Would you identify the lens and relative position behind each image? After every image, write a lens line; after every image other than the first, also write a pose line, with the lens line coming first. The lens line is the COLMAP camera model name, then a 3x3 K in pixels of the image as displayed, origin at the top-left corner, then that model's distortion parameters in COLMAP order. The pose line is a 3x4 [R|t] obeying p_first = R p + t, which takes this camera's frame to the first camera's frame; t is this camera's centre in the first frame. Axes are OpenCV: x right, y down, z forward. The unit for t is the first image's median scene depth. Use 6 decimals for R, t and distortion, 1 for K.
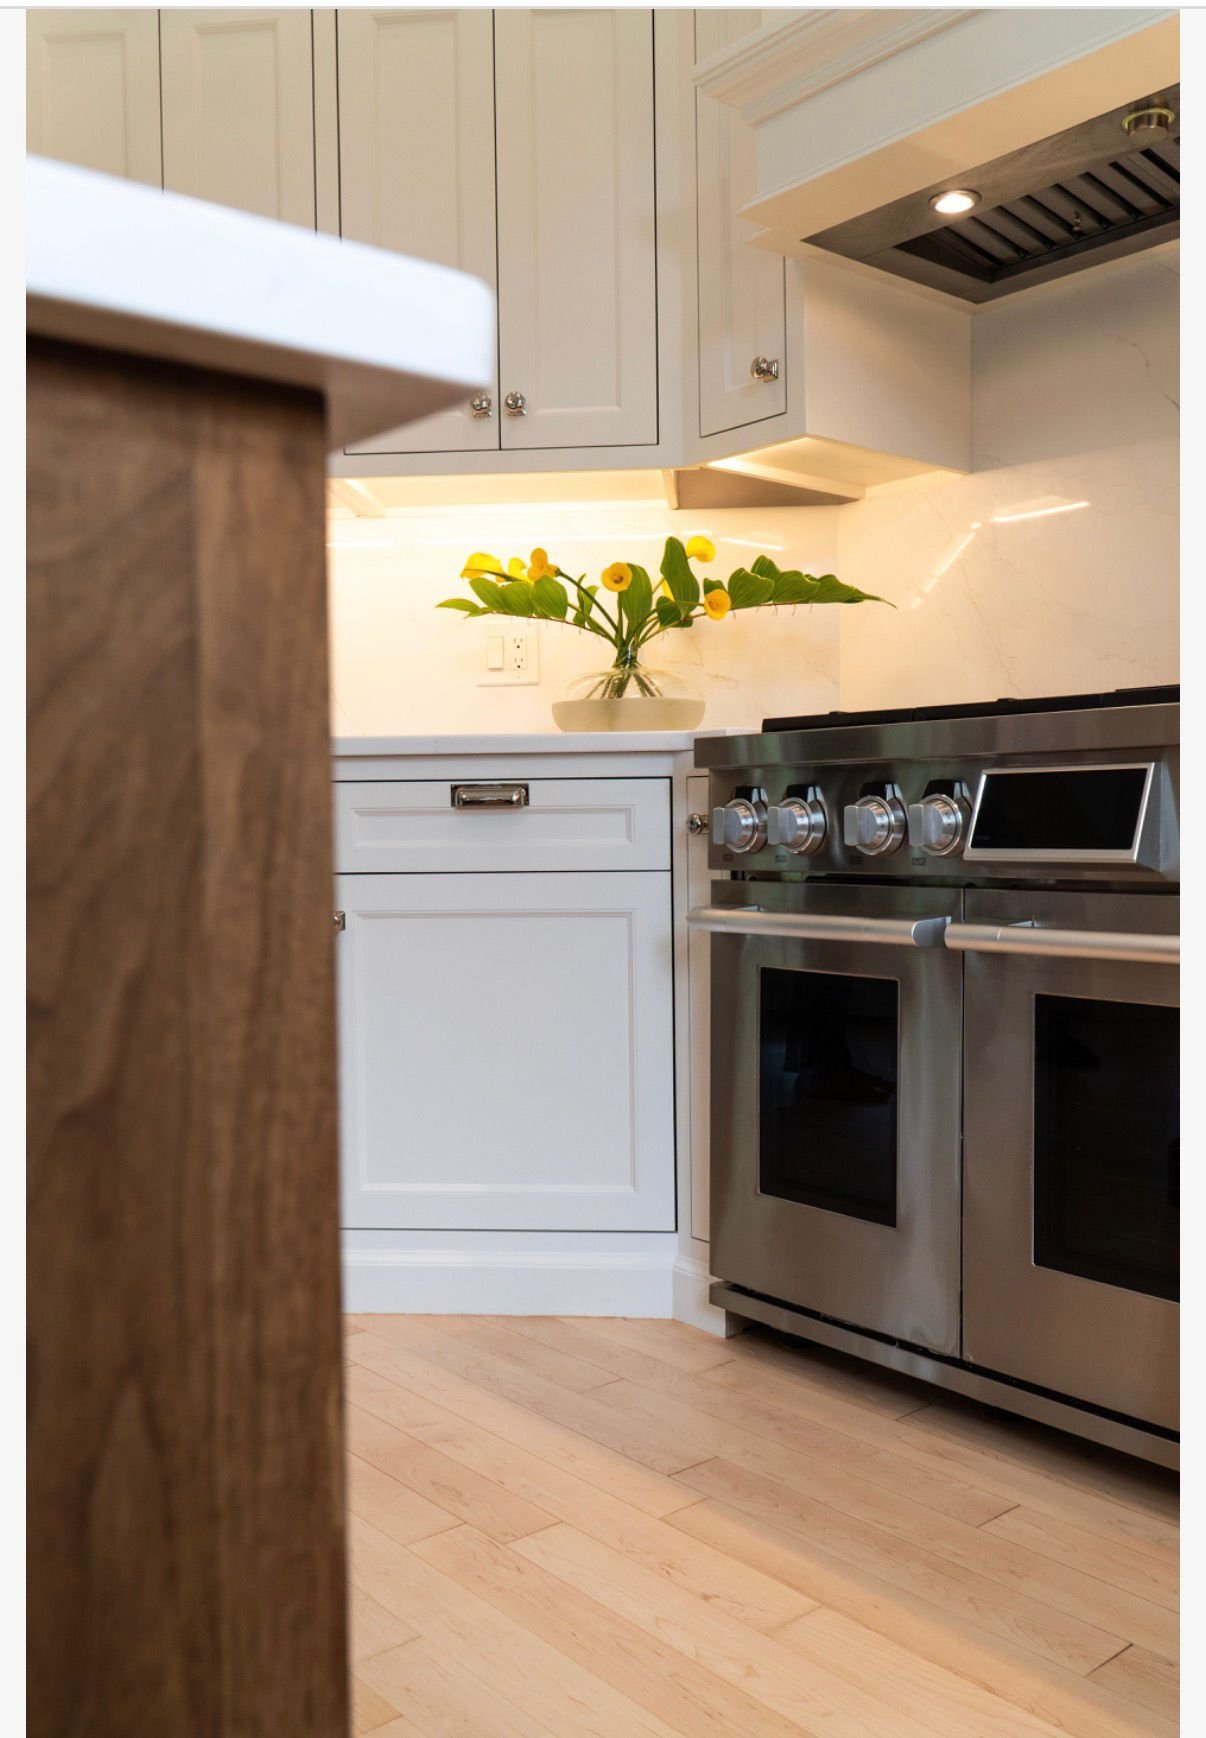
lens RADIAL K [[1477.8, 0, 603.0], [0, 1477.8, 869.0], [0, 0, 1]] dist [0.007716, 0.006080]
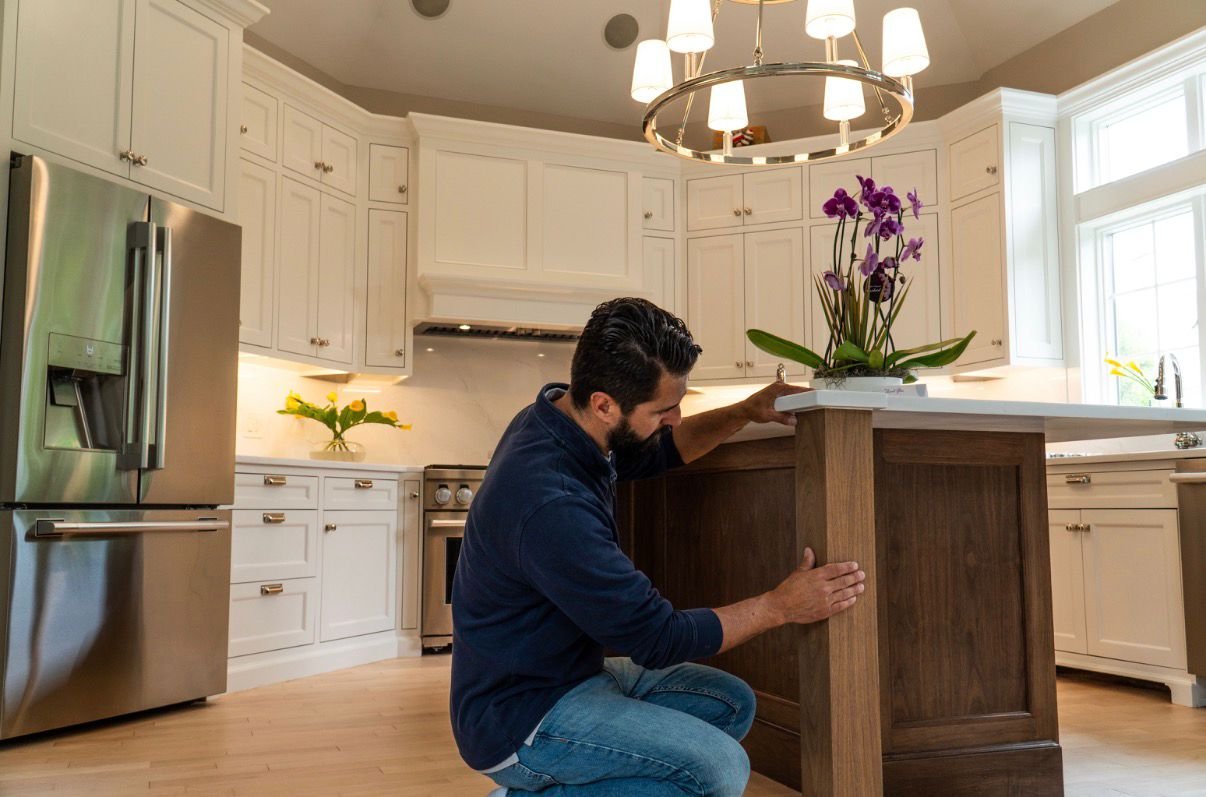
lens RADIAL K [[1121.6, 0, 603.0], [0, 1121.6, 398.5], [0, 0, 1]] dist [0.072998, -0.008371]
pose [[0.313578, 0.105056, 0.943733, -2.097158], [0.030220, 0.992253, -0.120498, 0.066892], [-0.949081, 0.066305, 0.307974, -0.162006]]
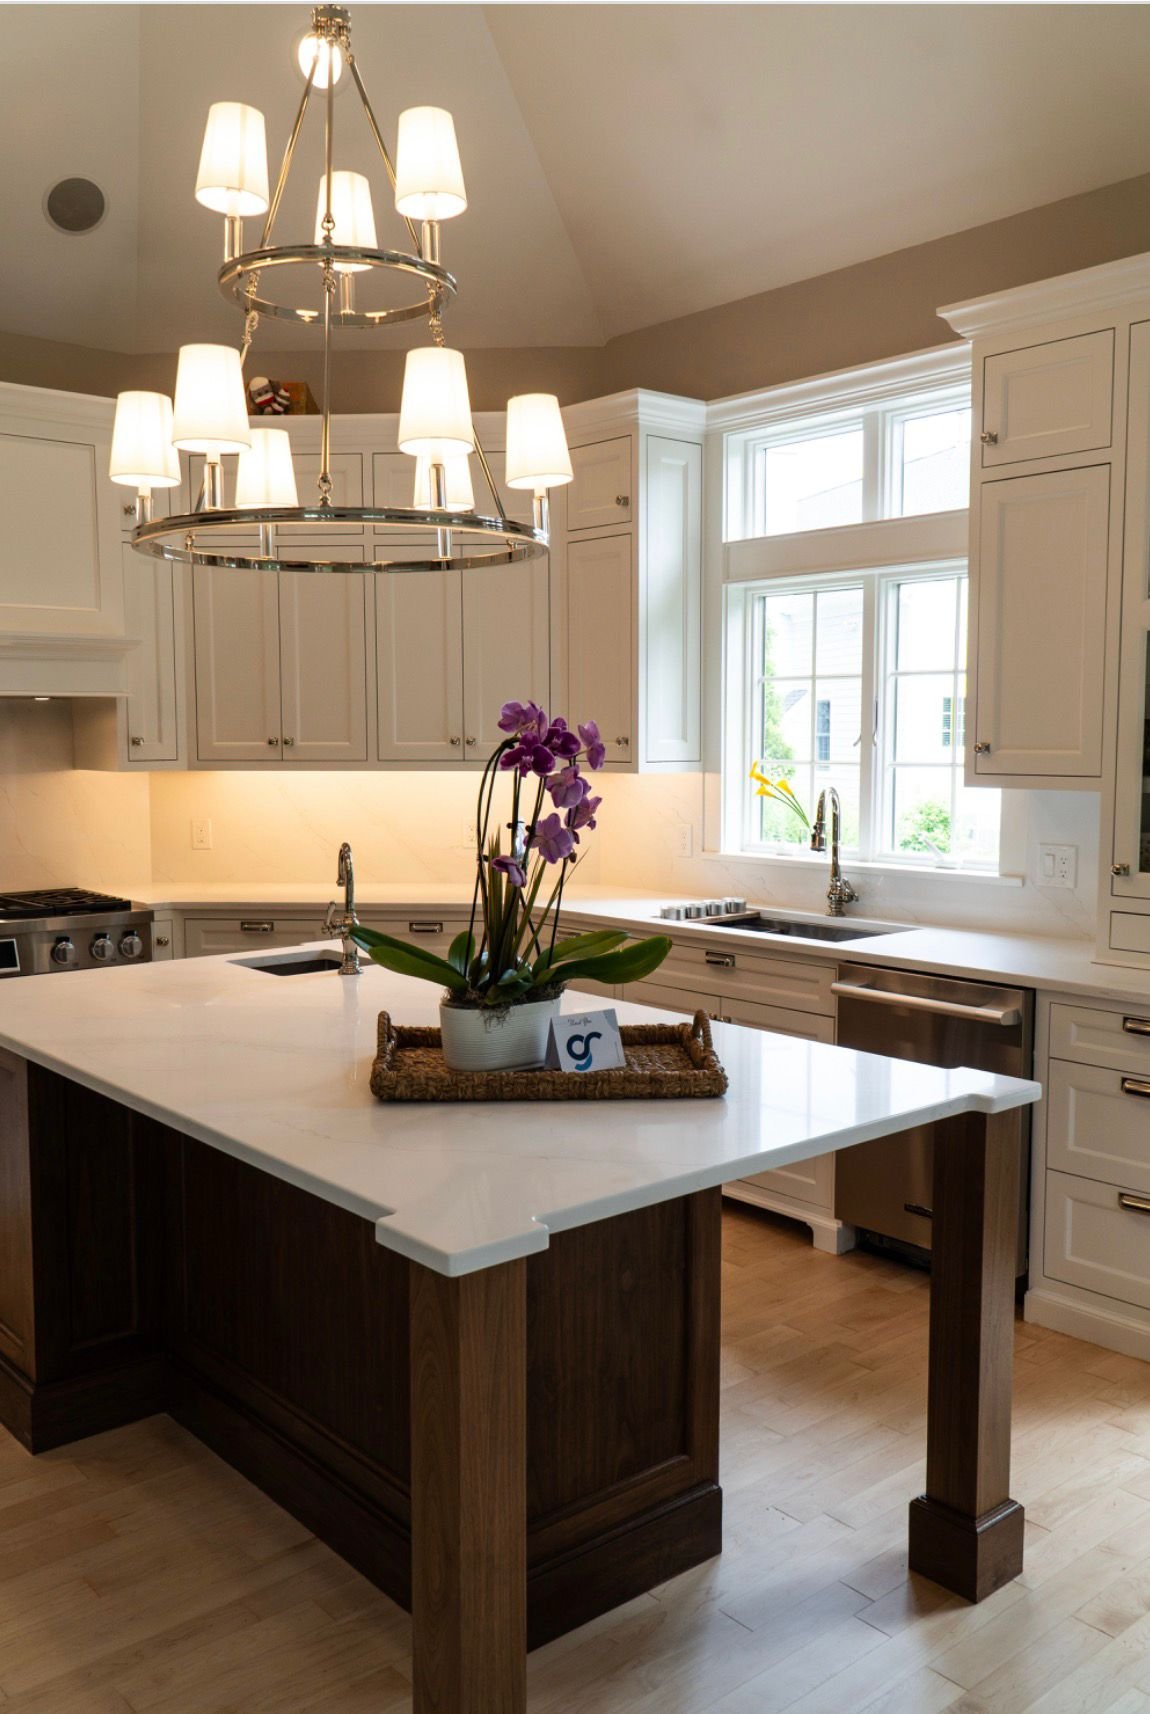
lens RADIAL K [[1472.9, 0, 575.0], [0, 1472.9, 857.0], [0, 0, 1]] dist [0.048027, -0.087216]
pose [[-0.017547, -0.079991, 0.996641, -1.933792], [0.037411, 0.996044, 0.080601, -0.317836], [-0.999146, 0.038700, -0.014485, -0.107576]]
